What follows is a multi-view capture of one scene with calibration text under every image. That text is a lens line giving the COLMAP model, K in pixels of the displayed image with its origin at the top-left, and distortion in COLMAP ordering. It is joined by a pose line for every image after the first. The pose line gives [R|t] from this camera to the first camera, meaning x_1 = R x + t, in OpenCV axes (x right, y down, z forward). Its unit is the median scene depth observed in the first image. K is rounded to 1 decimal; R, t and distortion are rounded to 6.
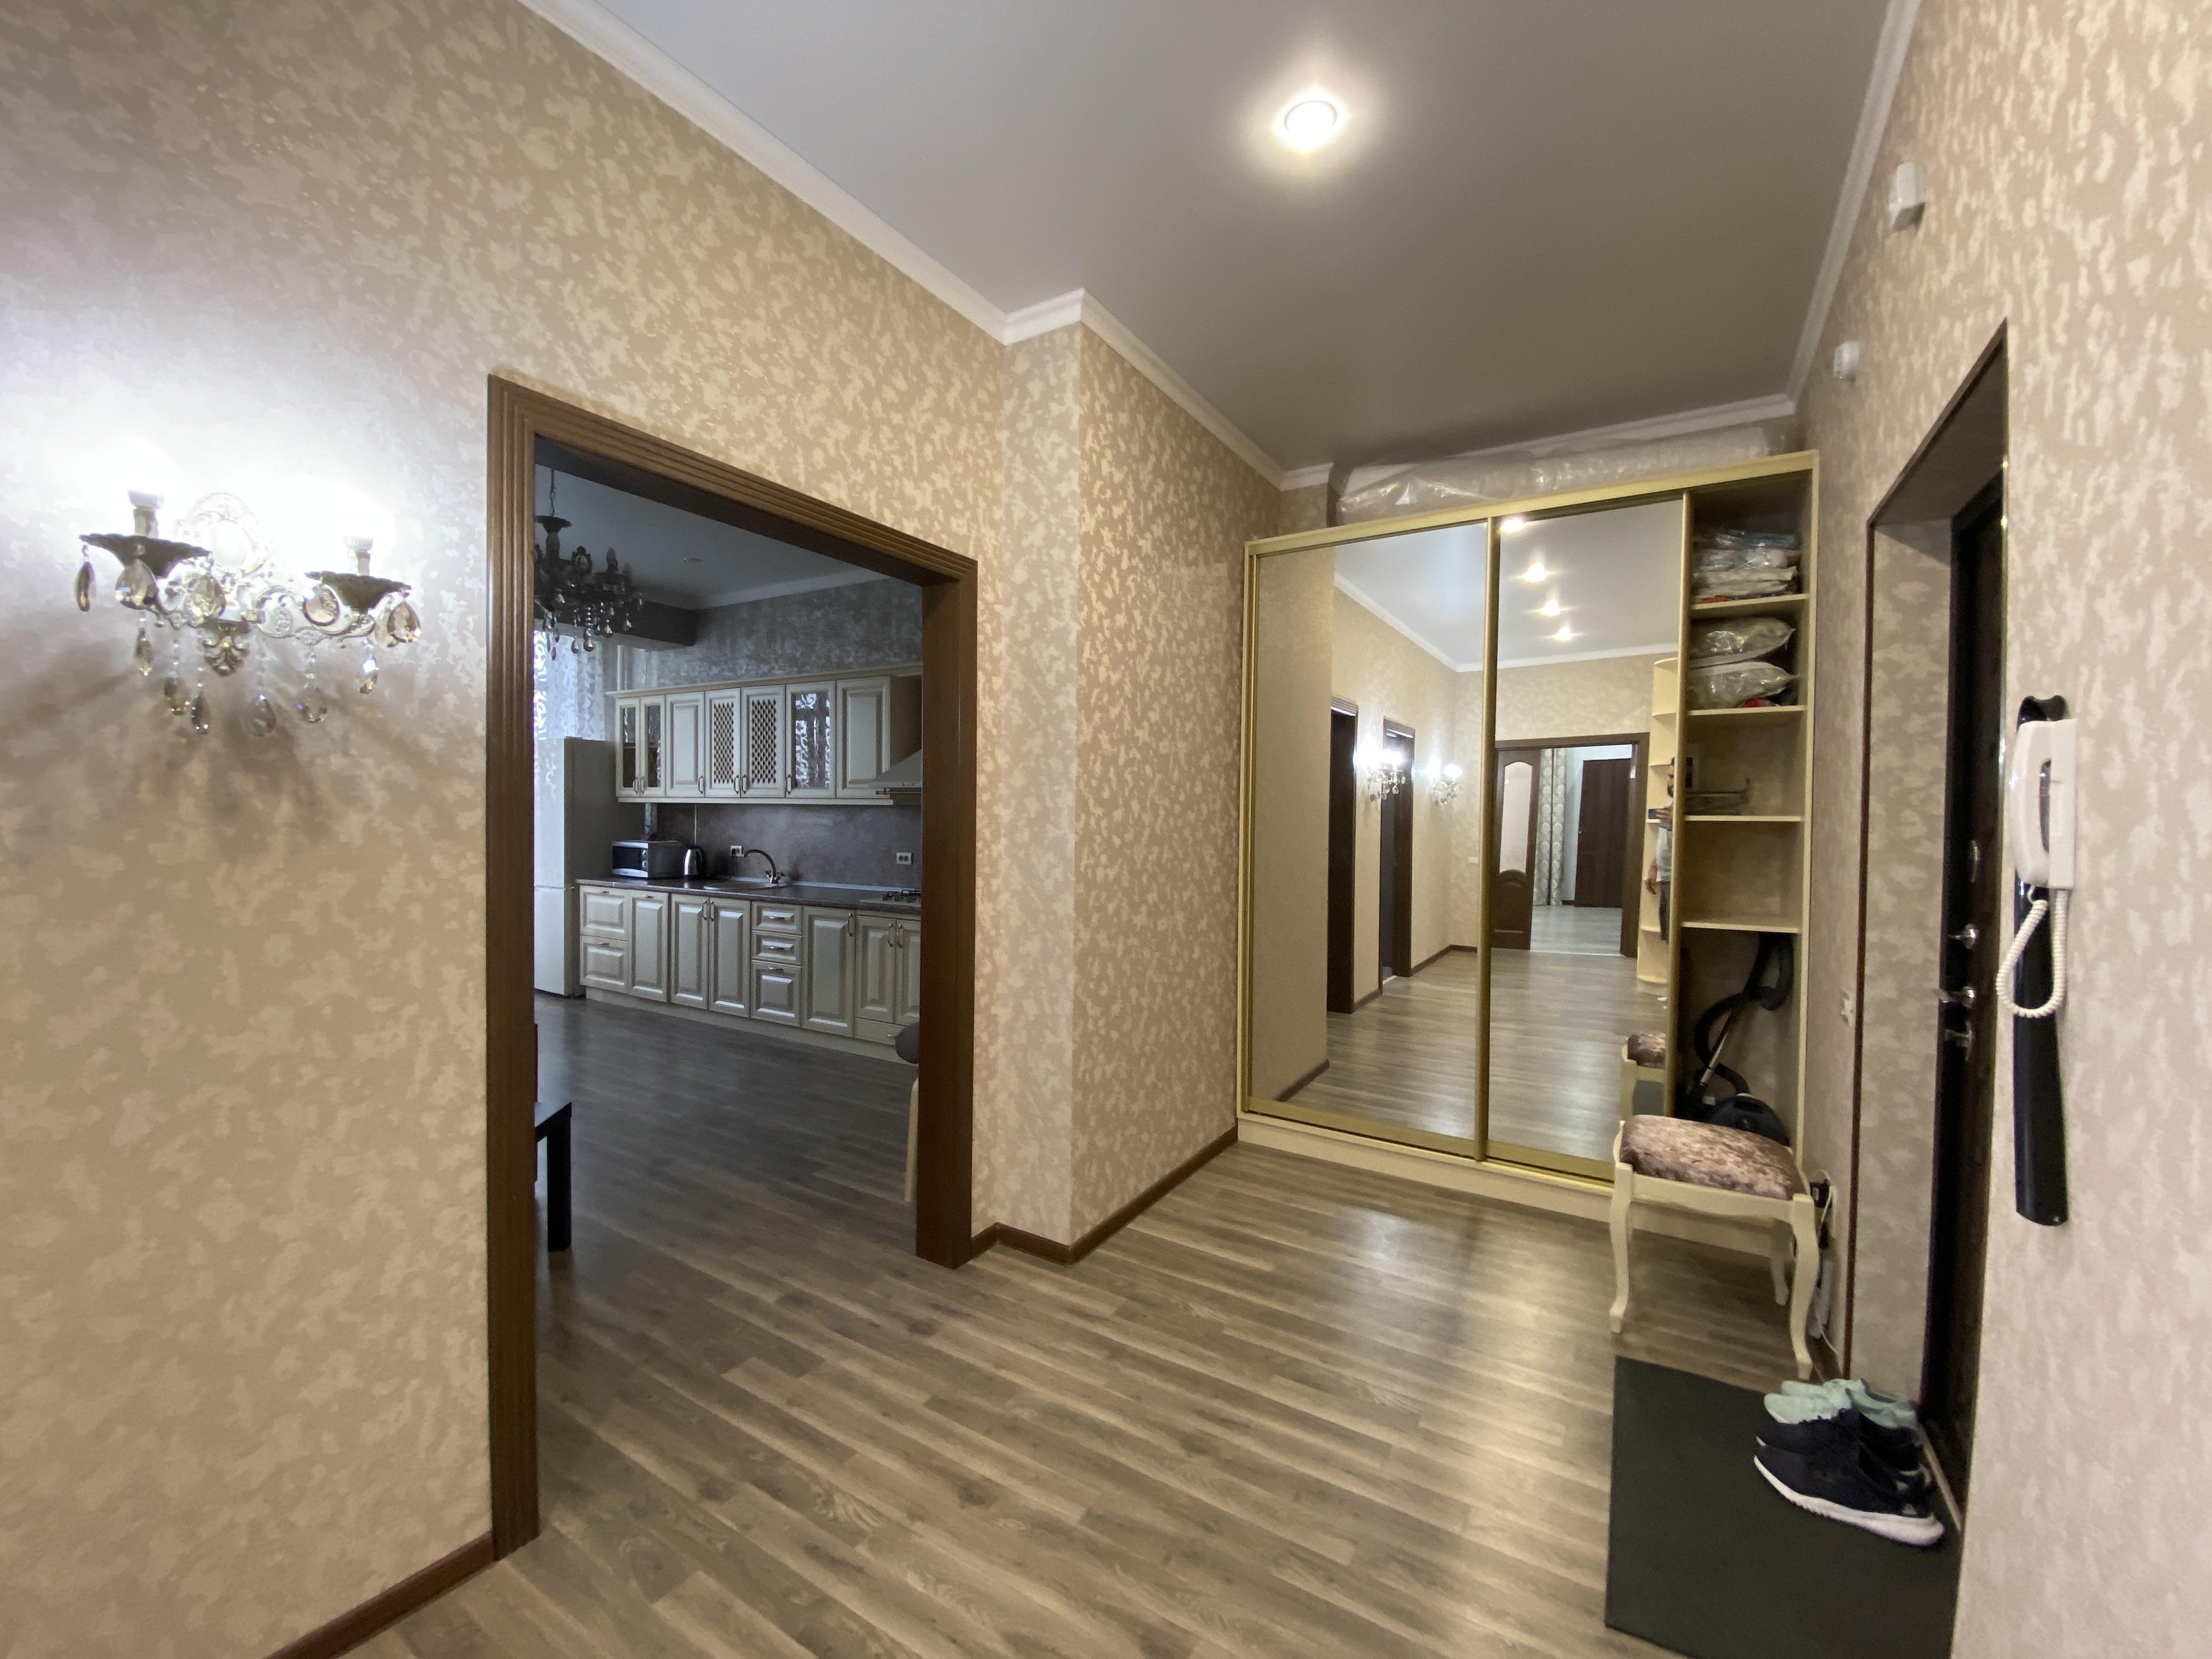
lens RADIAL K [[892.9, 0, 1099.6], [0, 892.9, 825.6], [0, 0, 1]] dist [0.011879, -0.014622]
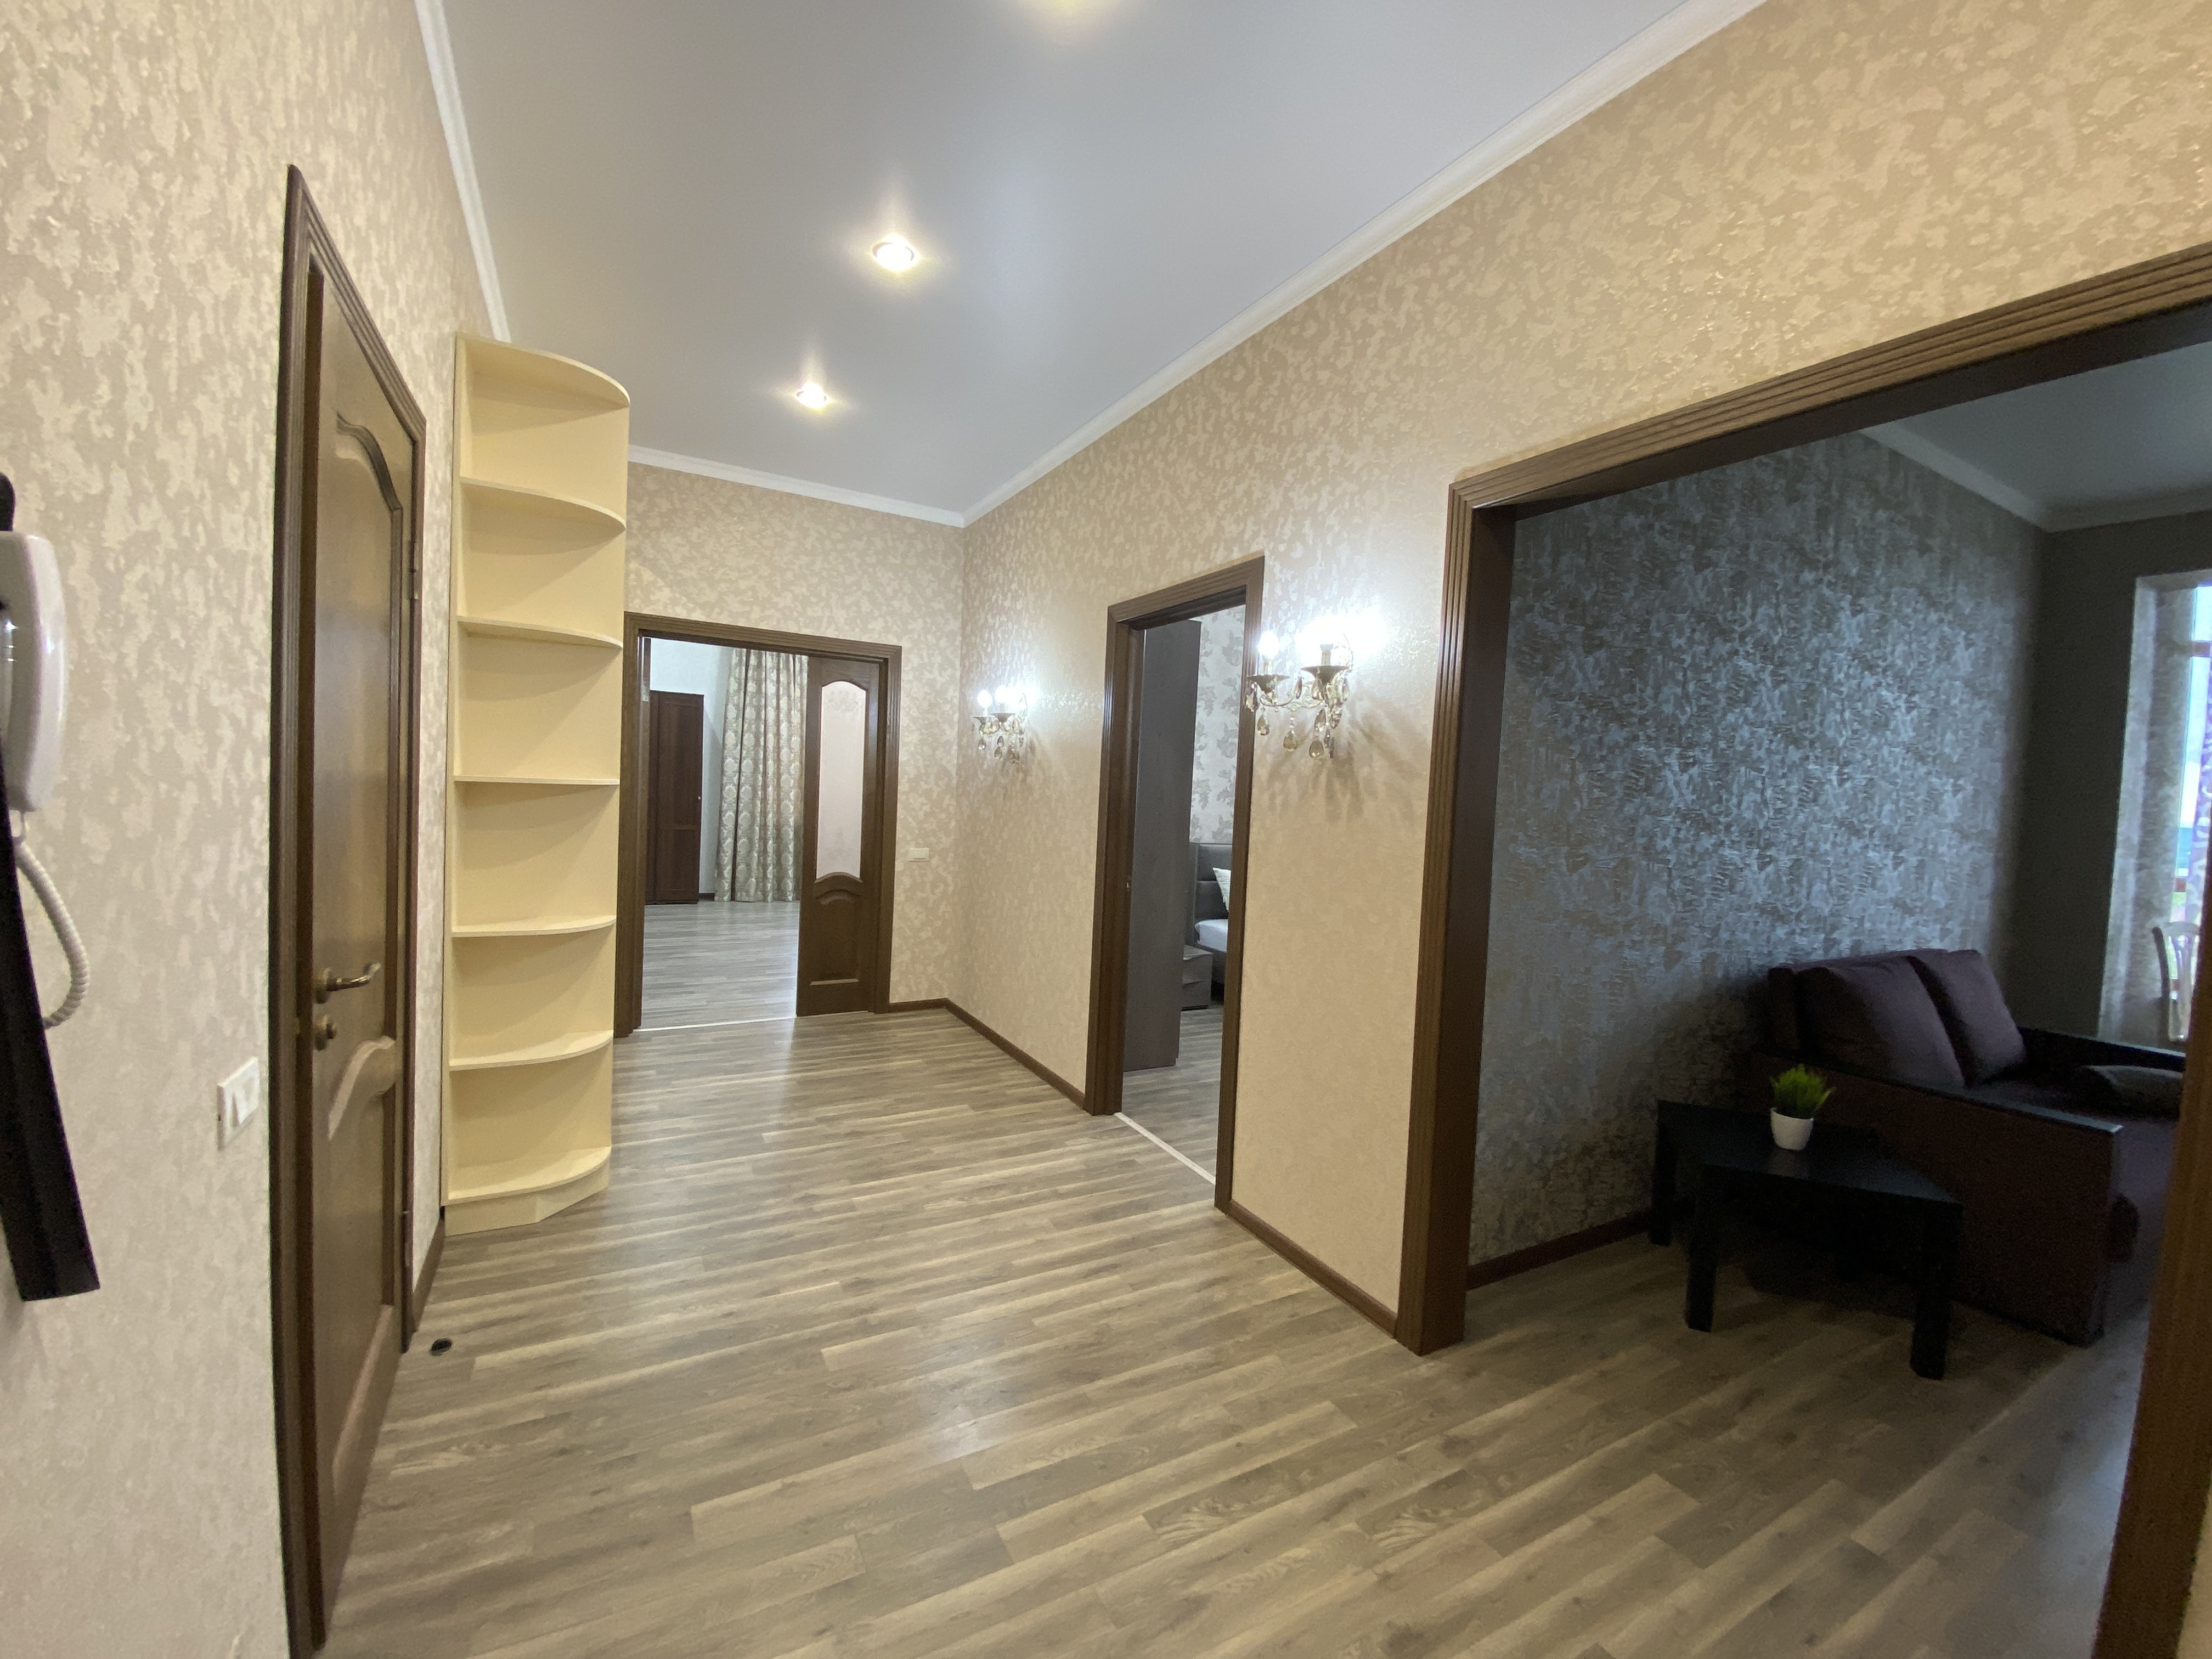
lens RADIAL K [[892.9, 0, 1106.6], [0, 892.9, 830.0], [0, 0, 1]] dist [0.011879, -0.014622]
pose [[-0.480212, 0.004314, -0.877142, 0.745012], [-0.065550, 0.997015, 0.040791, 0.003467], [0.874700, 0.077085, -0.478496, 1.174979]]
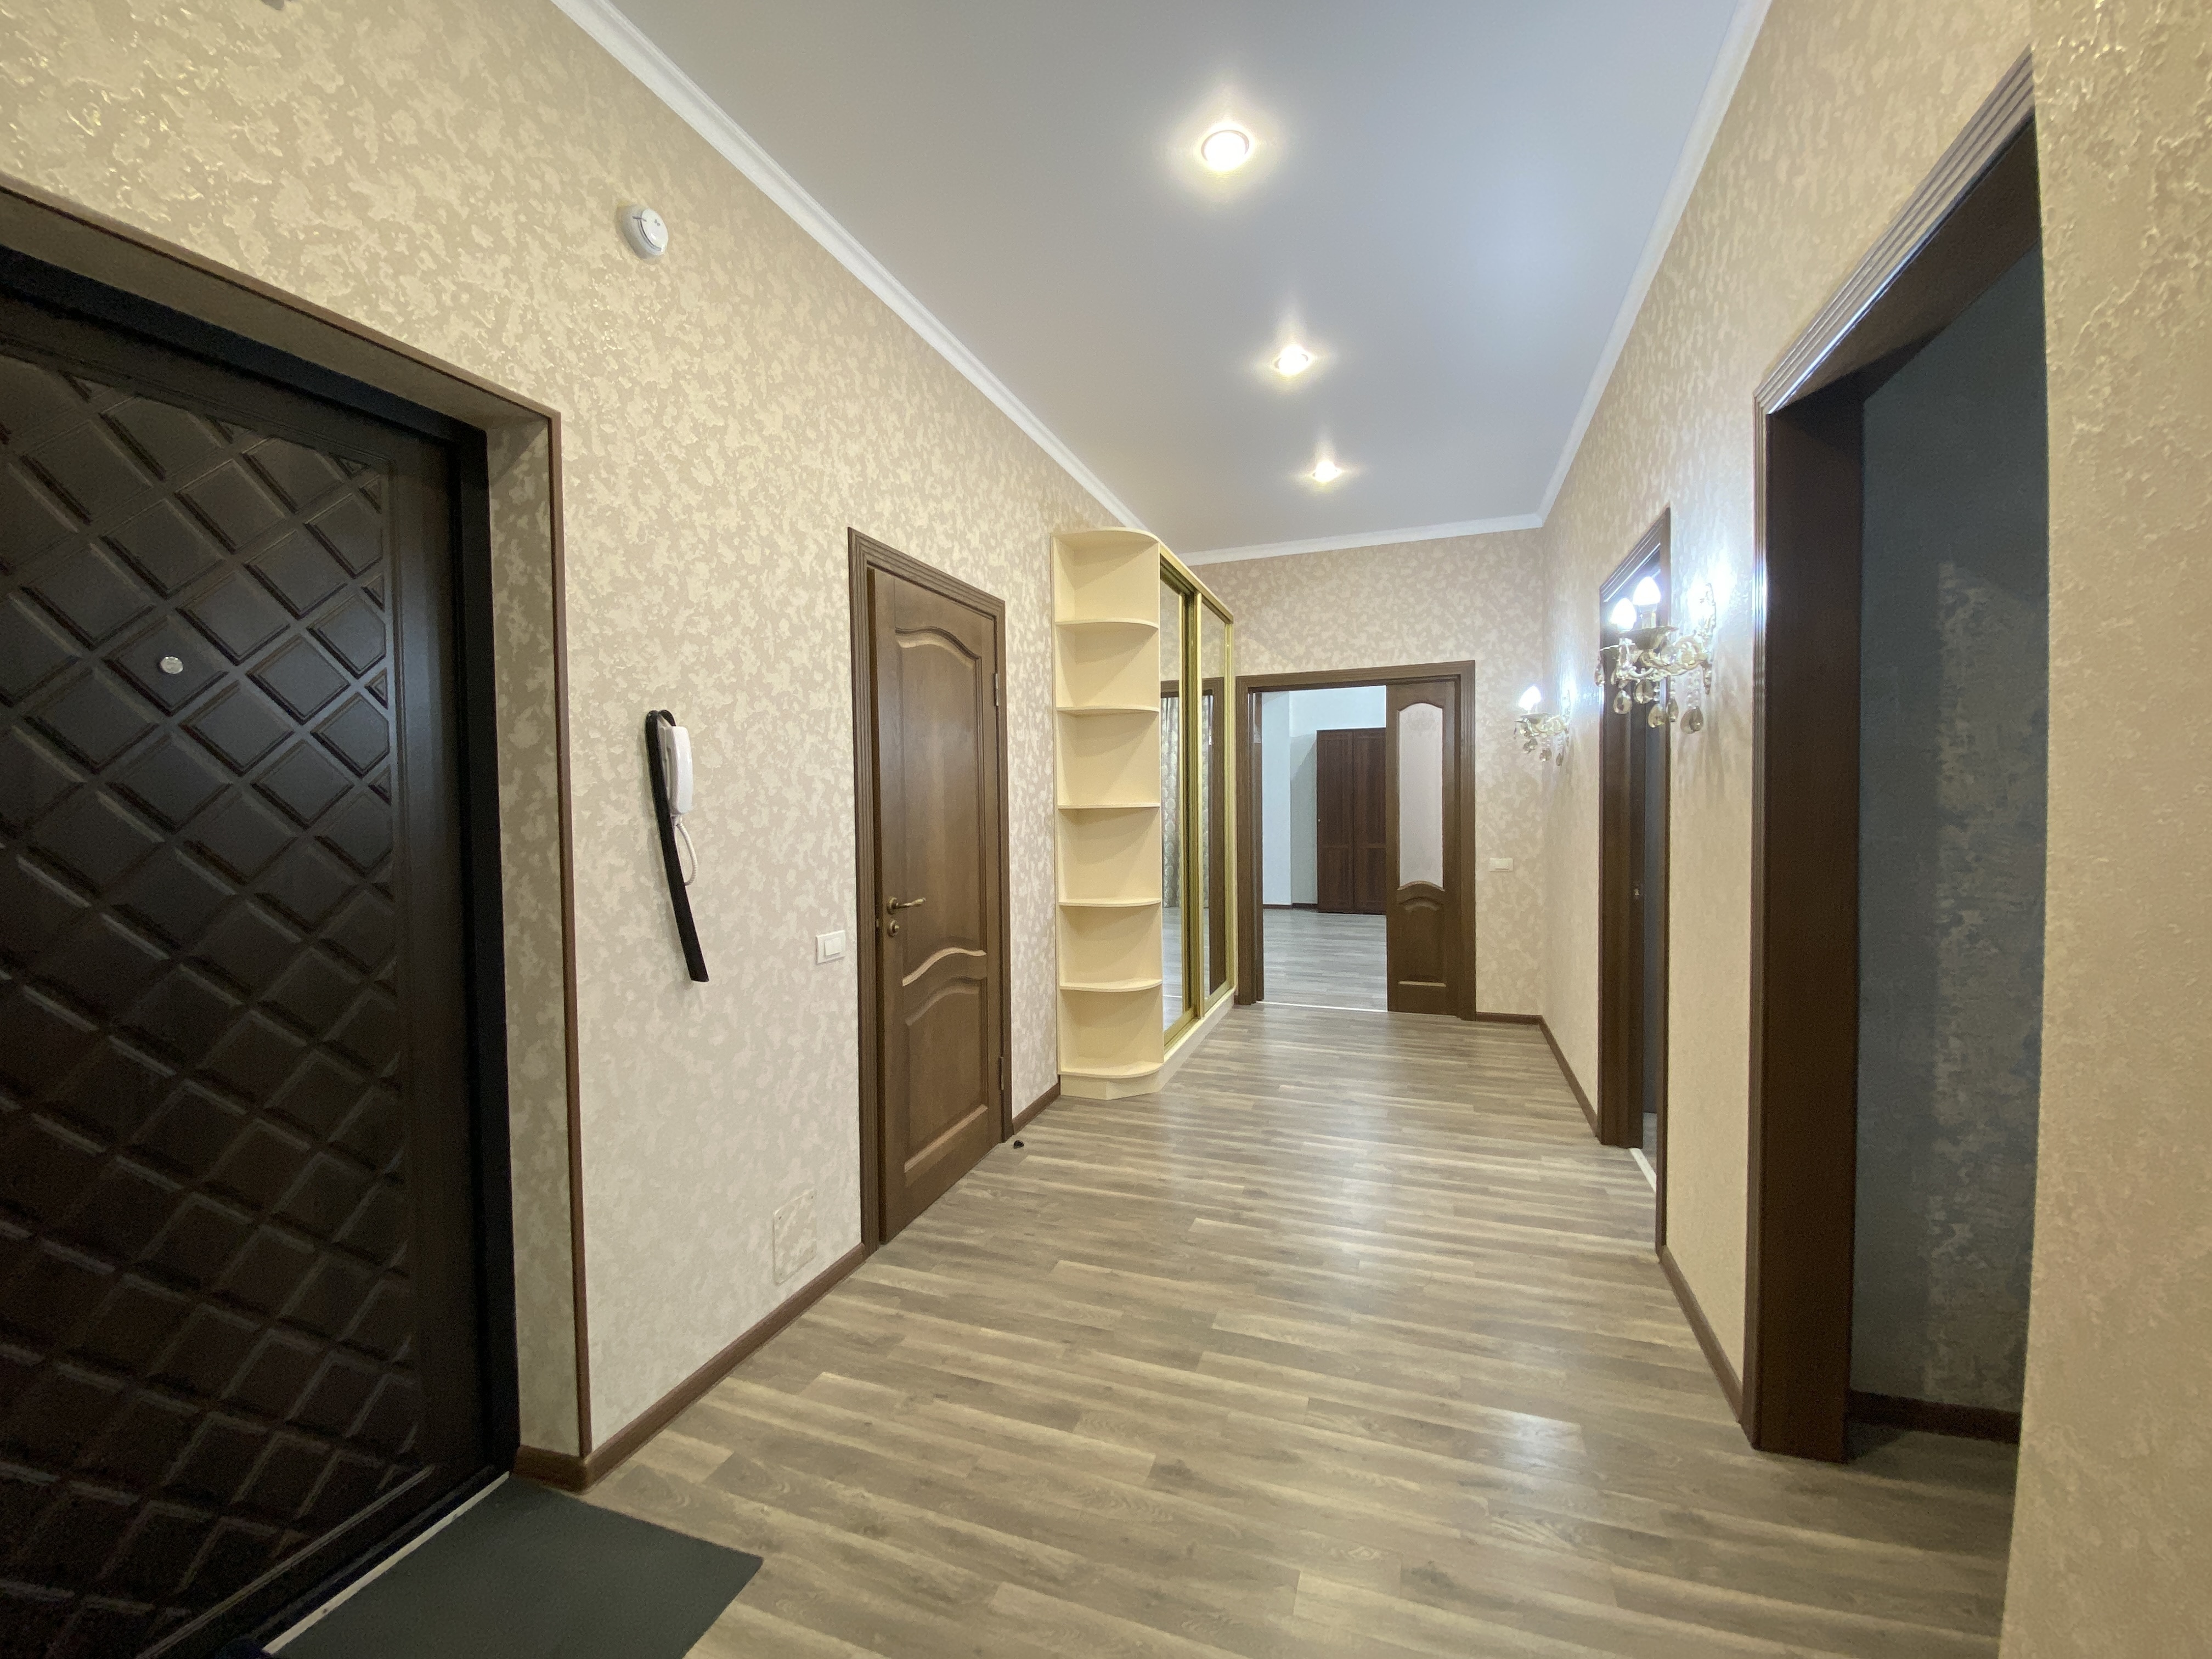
lens RADIAL K [[892.9, 0, 1087.7], [0, 892.9, 833.3], [0, 0, 1]] dist [0.011879, -0.014622]
pose [[-0.980524, 0.011091, -0.196085, 0.353402], [0.003282, 0.999190, 0.040103, 0.020884], [0.196371, 0.038678, -0.979767, 1.855046]]
